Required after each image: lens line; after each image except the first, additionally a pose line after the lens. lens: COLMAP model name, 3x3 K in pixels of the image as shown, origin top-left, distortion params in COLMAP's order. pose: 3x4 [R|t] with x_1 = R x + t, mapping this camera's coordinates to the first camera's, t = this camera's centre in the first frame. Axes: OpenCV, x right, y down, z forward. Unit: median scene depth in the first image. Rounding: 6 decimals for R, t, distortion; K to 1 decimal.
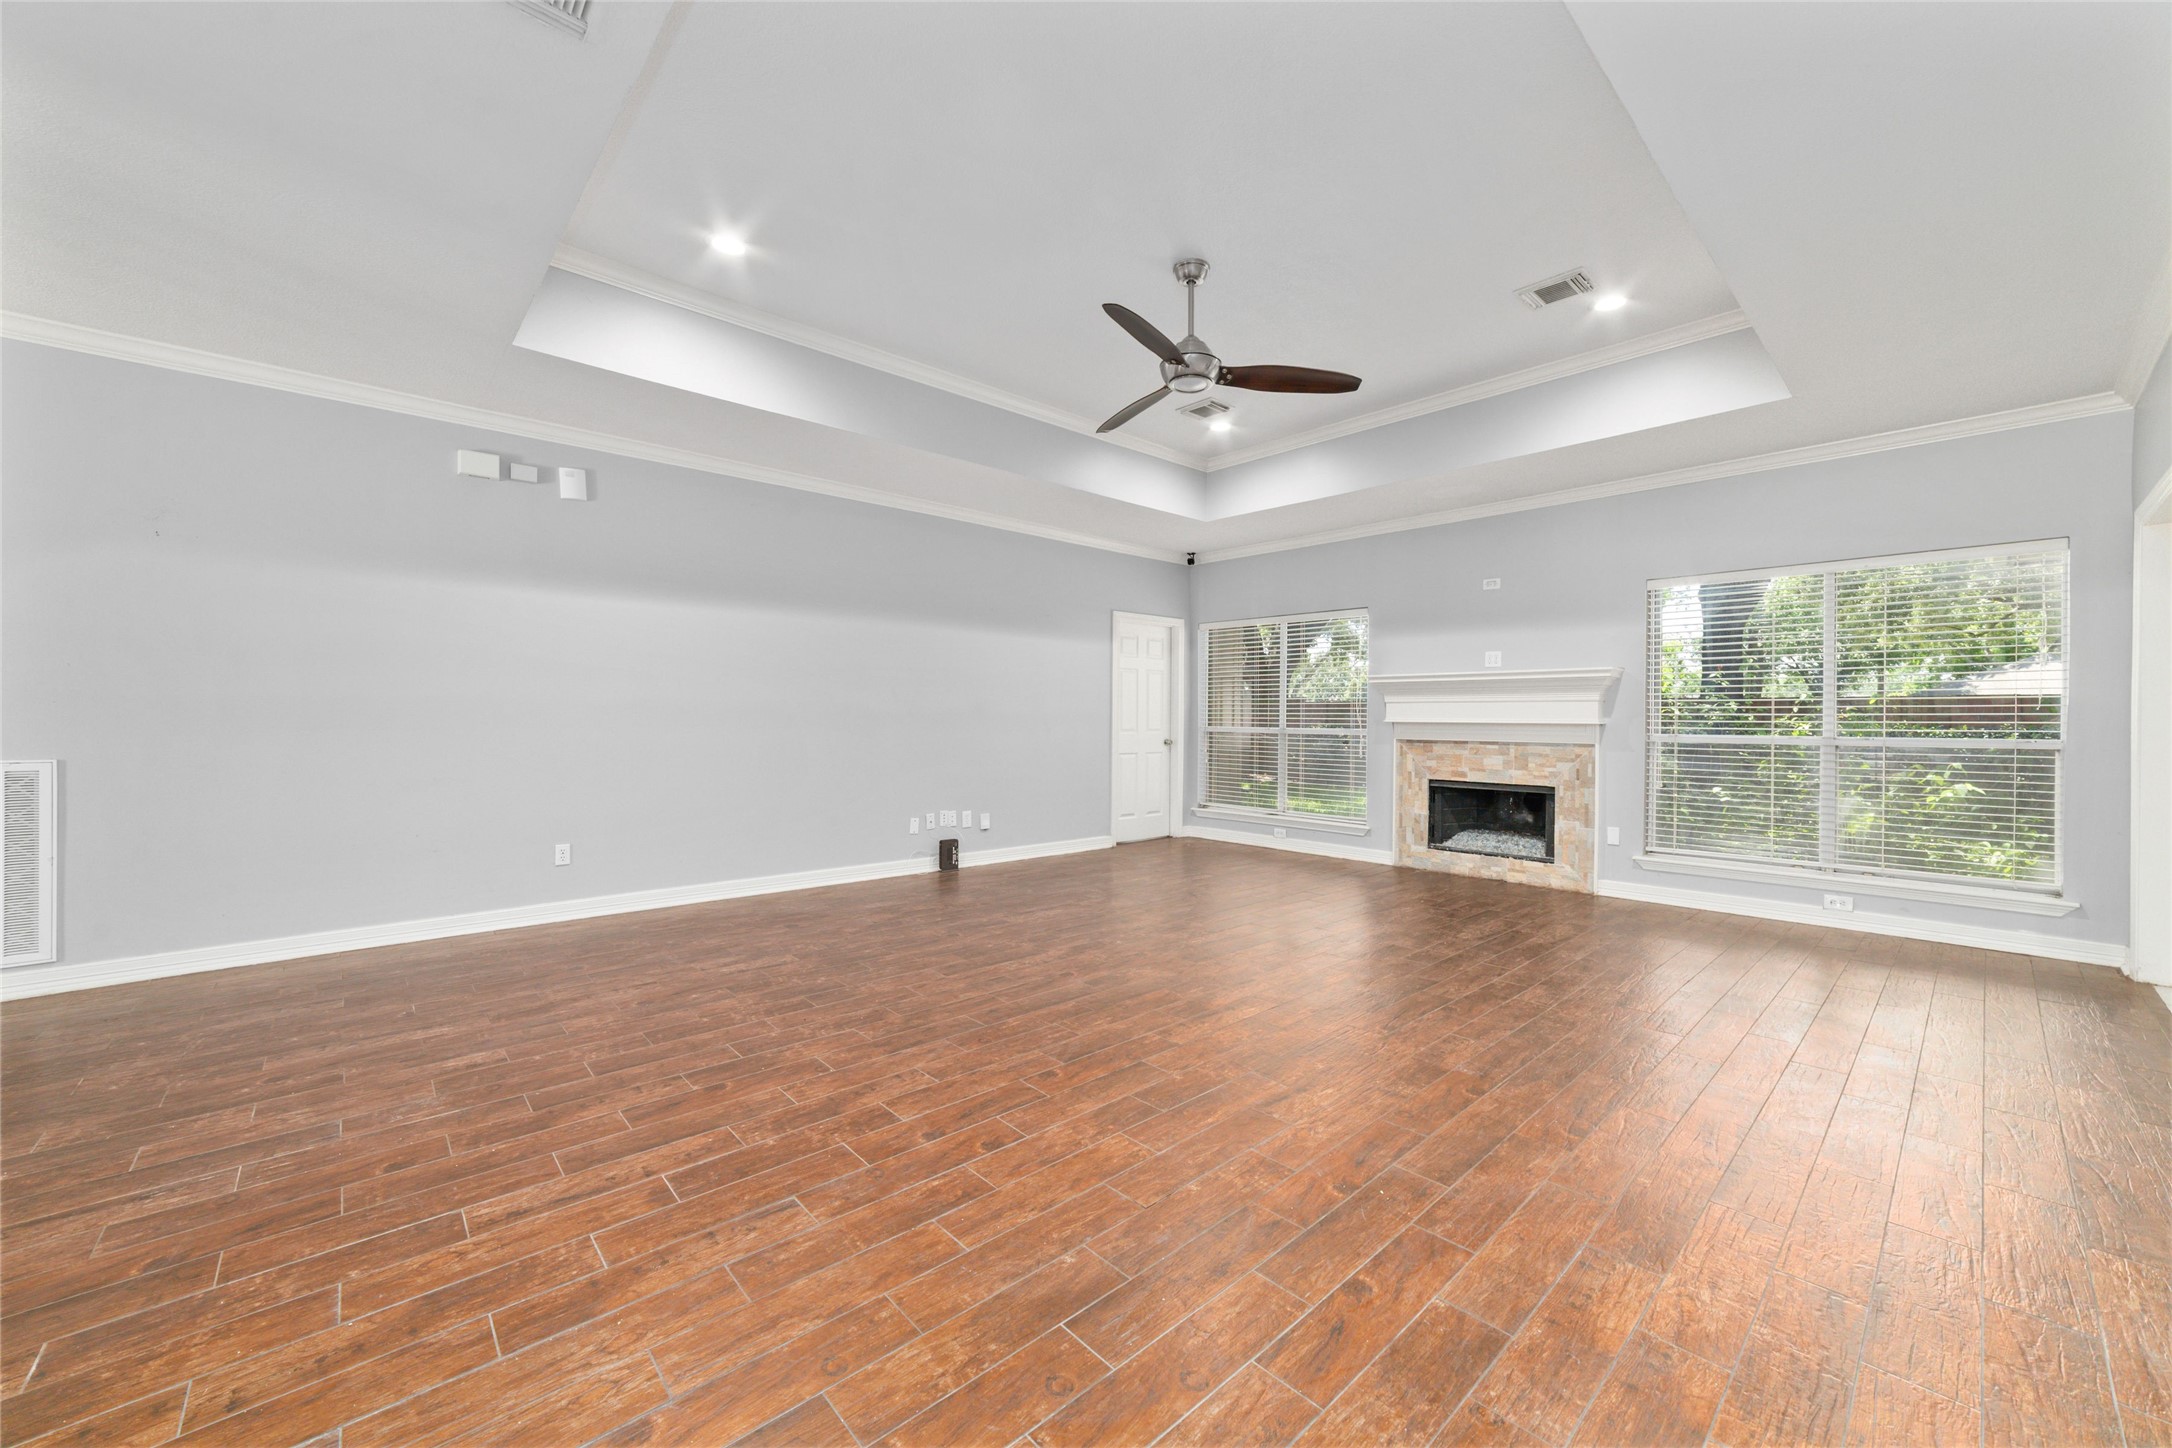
lens RADIAL K [[828.6, 0, 1081.4], [0, 828.6, 721.3], [0, 0, 1]] dist [-0.003072, 0.000909]
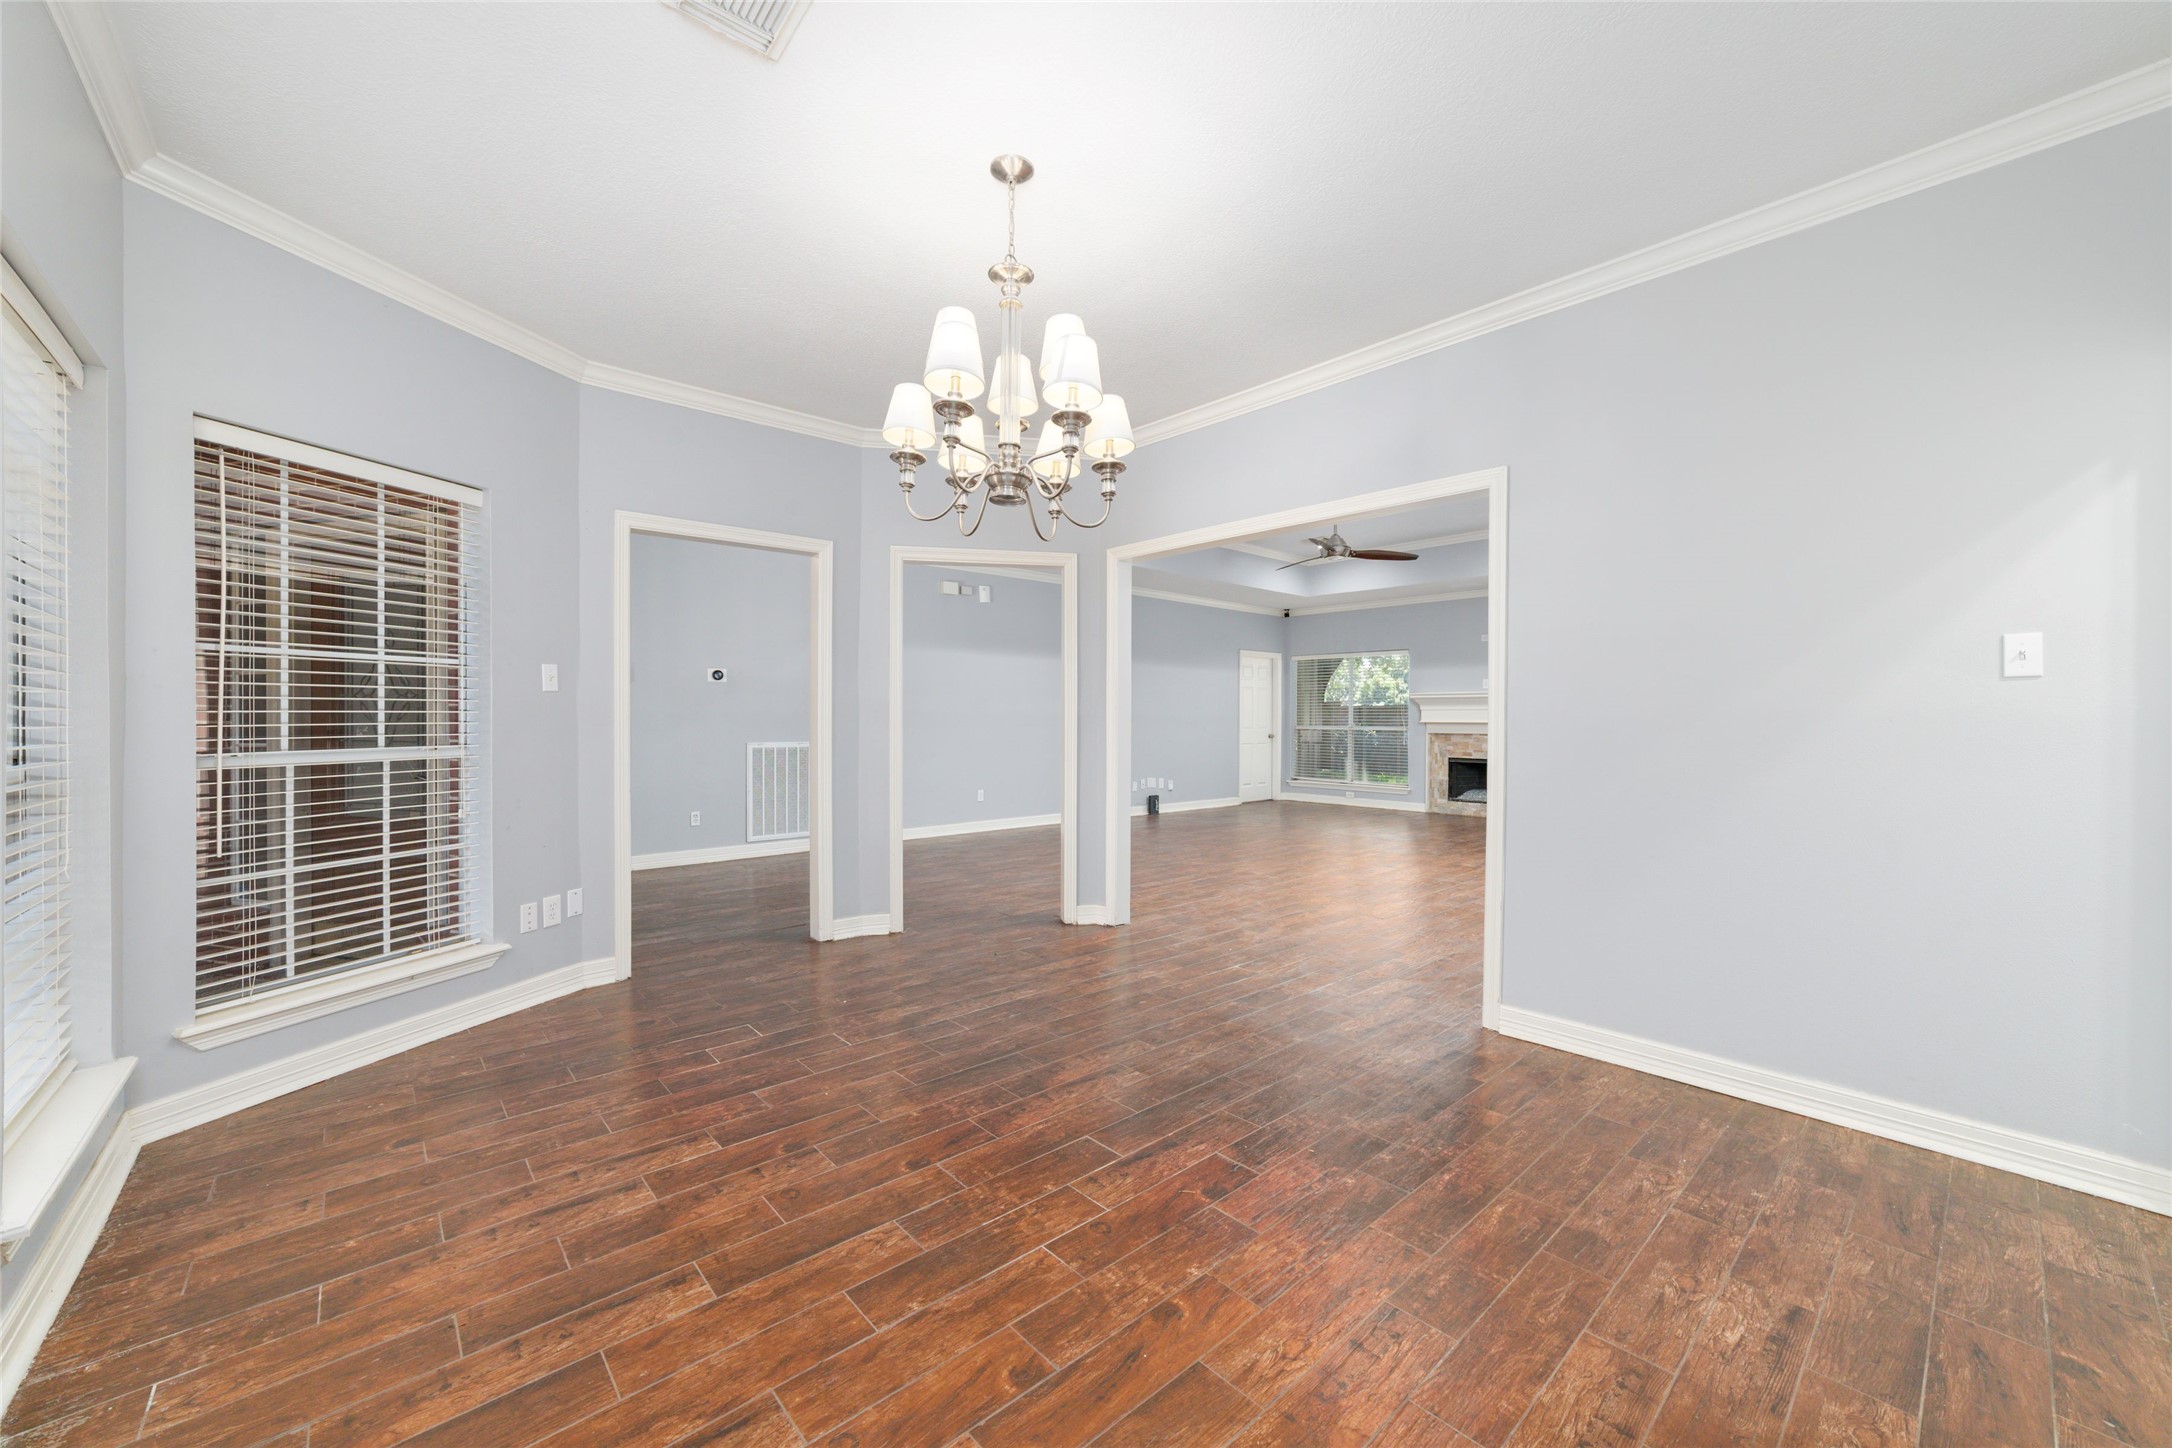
lens RADIAL K [[828.6, 0, 1091.2], [0, 828.6, 723.0], [0, 0, 1]] dist [-0.003072, 0.000909]
pose [[0.999999, -0.001648, 0.000403, -0.235844], [0.001647, 0.999997, 0.002035, -0.002565], [-0.000406, -0.002034, 0.999998, -0.522126]]
